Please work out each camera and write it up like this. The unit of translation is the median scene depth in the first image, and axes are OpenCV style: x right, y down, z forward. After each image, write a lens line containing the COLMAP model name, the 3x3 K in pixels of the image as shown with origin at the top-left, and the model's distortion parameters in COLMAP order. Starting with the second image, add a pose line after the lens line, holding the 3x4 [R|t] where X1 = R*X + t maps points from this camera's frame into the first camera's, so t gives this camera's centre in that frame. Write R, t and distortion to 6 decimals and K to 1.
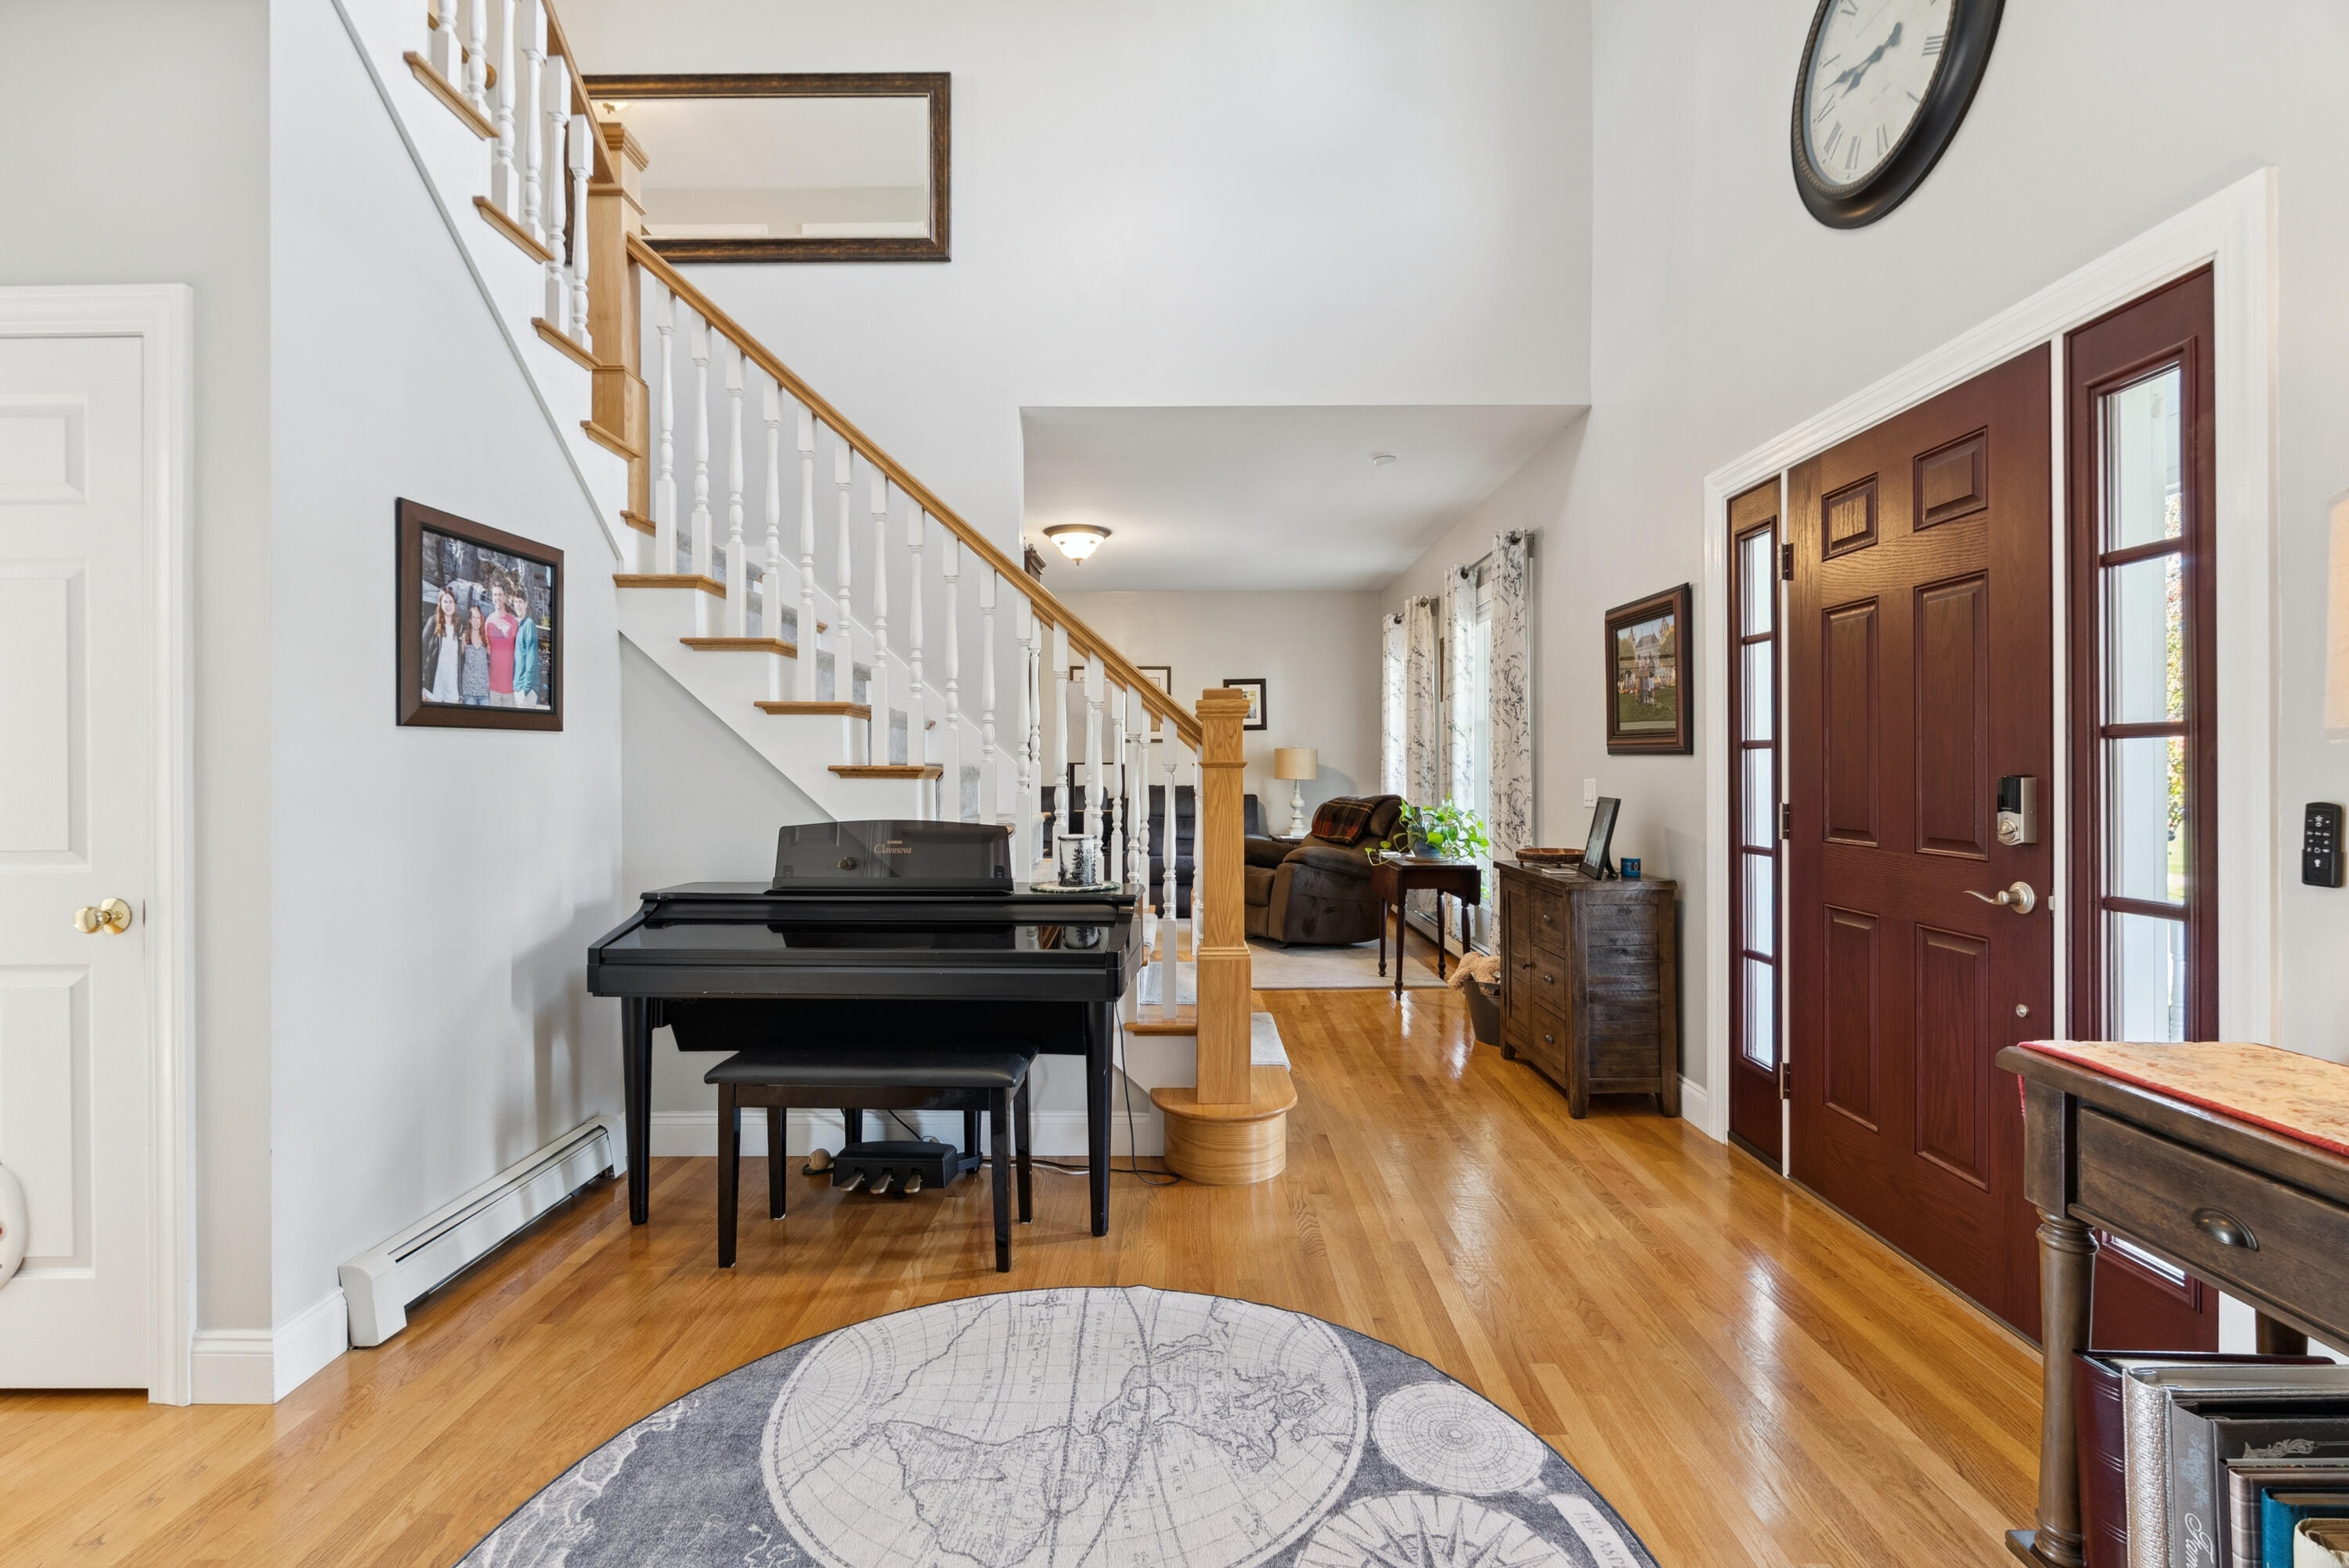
lens RADIAL K [[1040.2, 0, 1168.4], [0, 1040.2, 771.1], [0, 0, 1]] dist [0.002355, -0.000482]
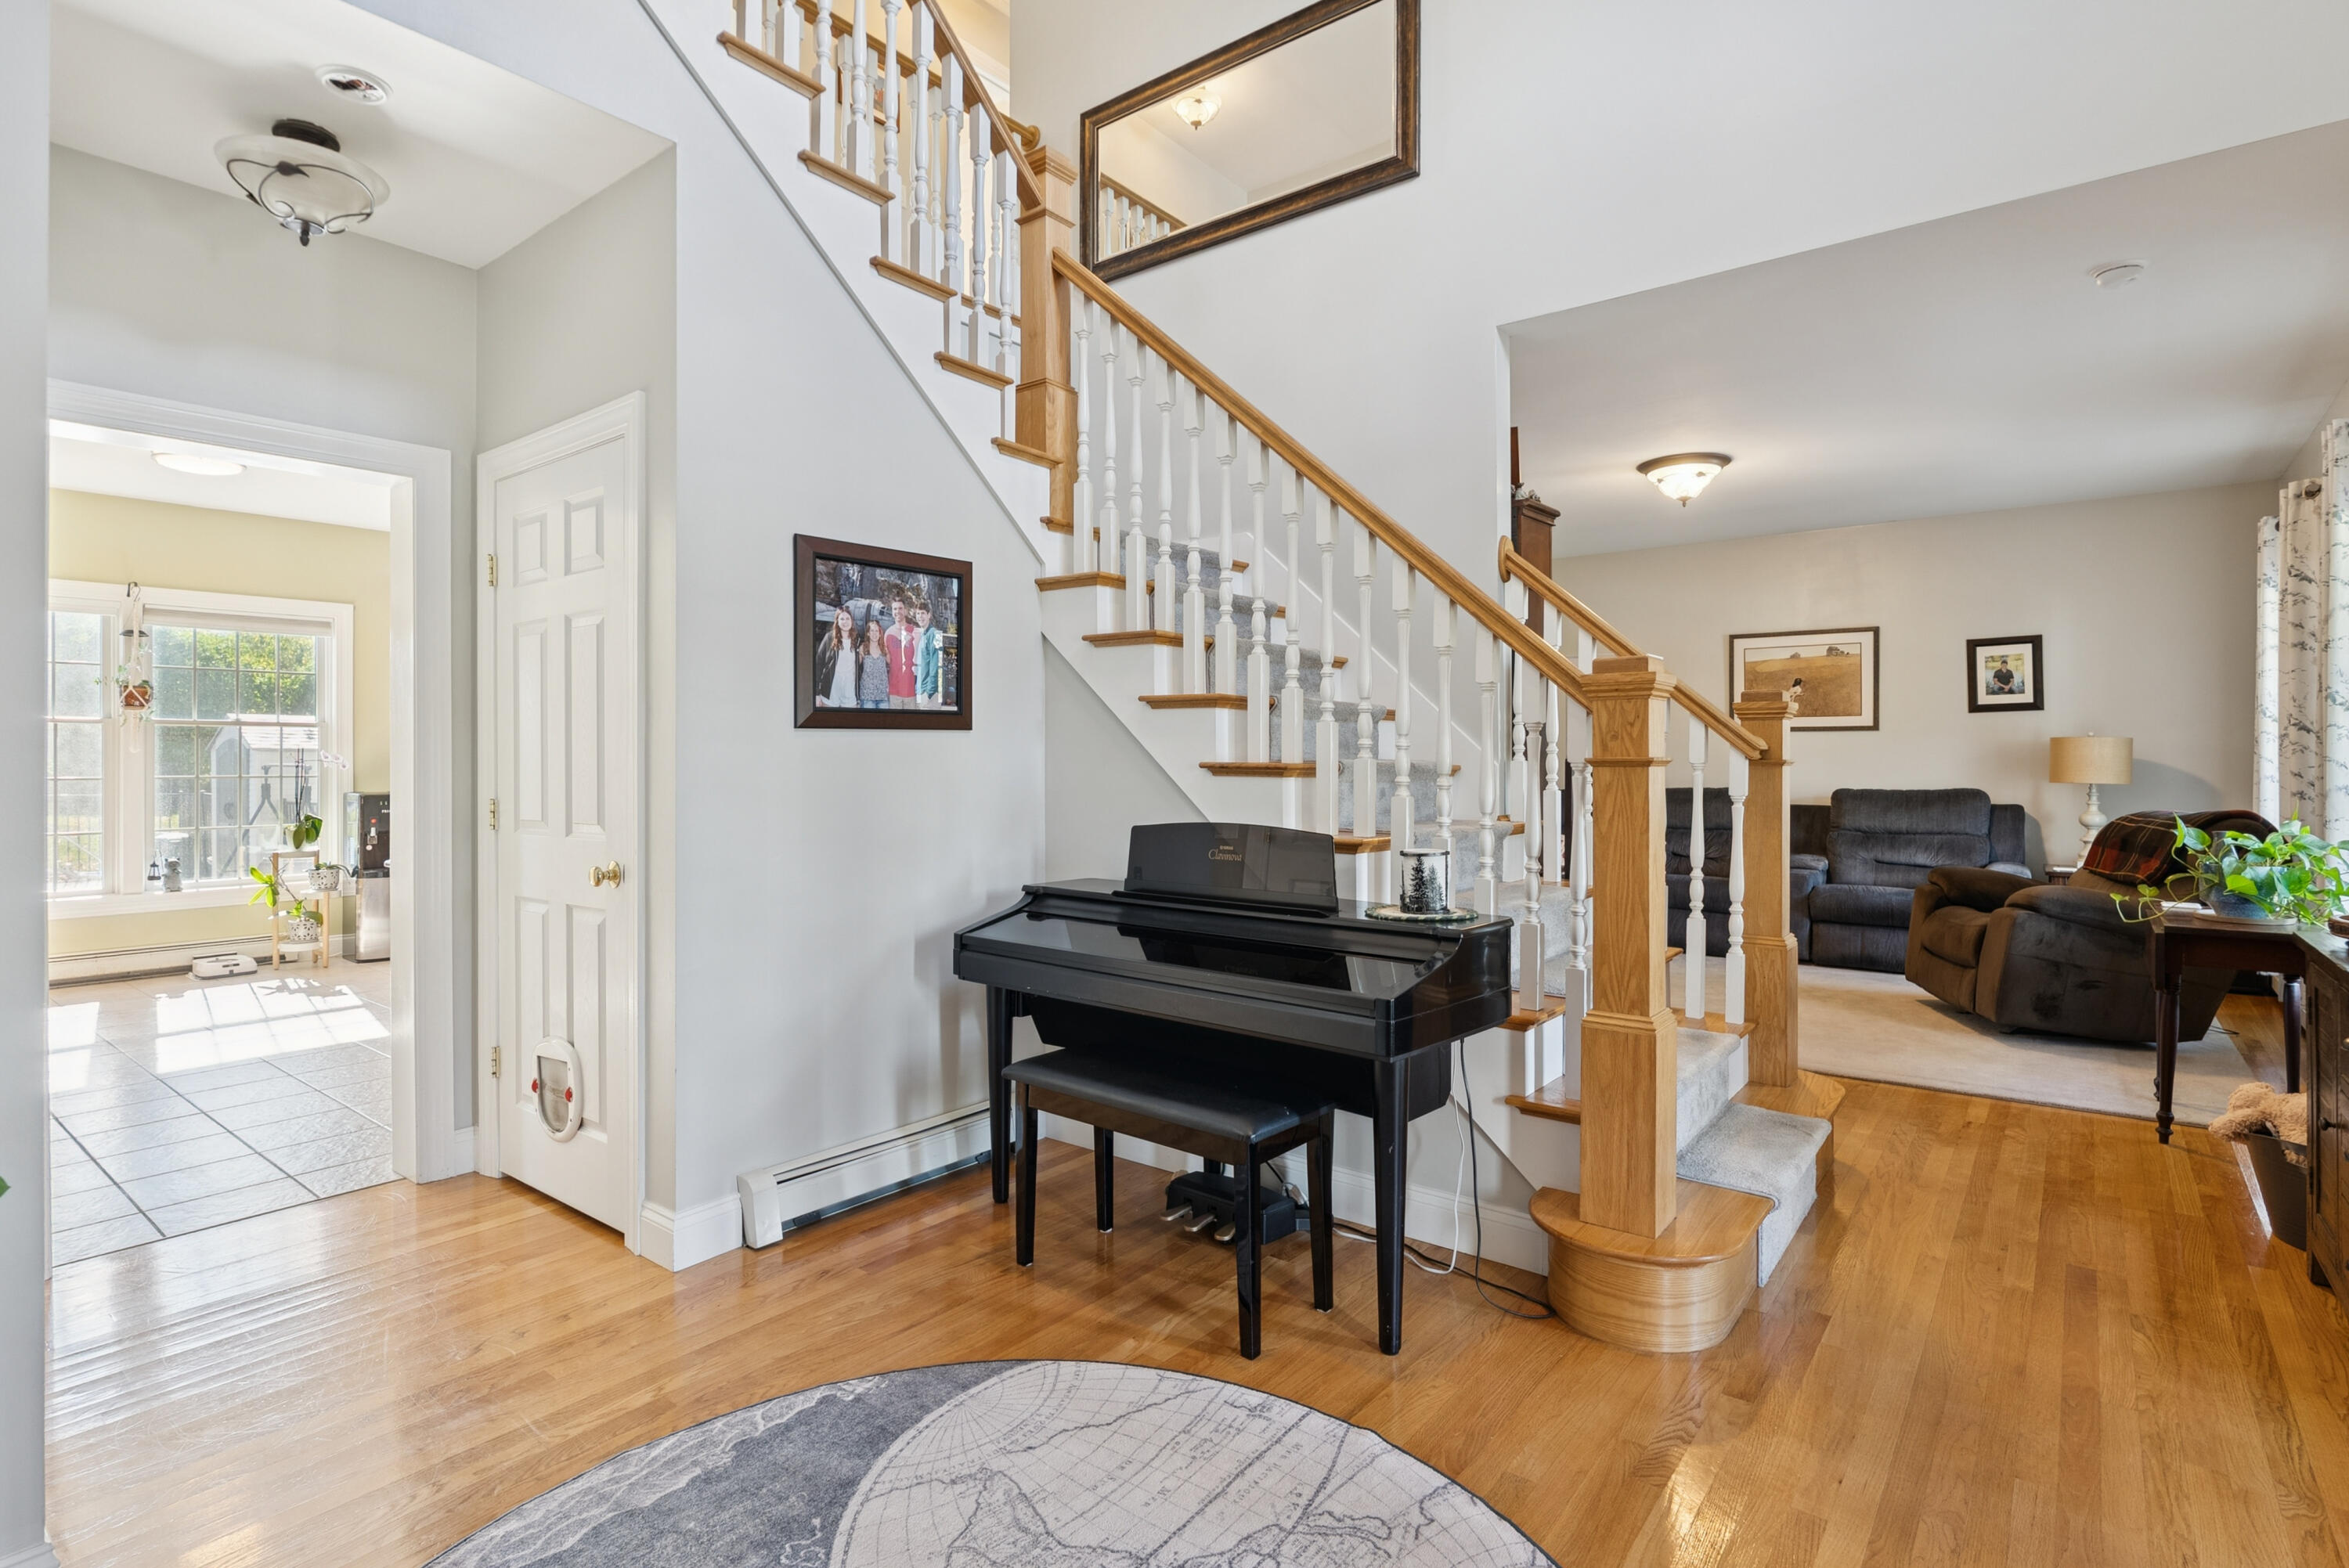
lens RADIAL K [[1147.9, 0, 1184.3], [0, 1147.9, 767.5], [0, 0, 1]] dist [-0.002089, 0.002608]
pose [[0.793335, 0.005627, -0.608760, 0.321126], [-0.005006, 0.999984, 0.002720, -0.003819], [0.608765, 0.000889, 0.793350, 0.194165]]
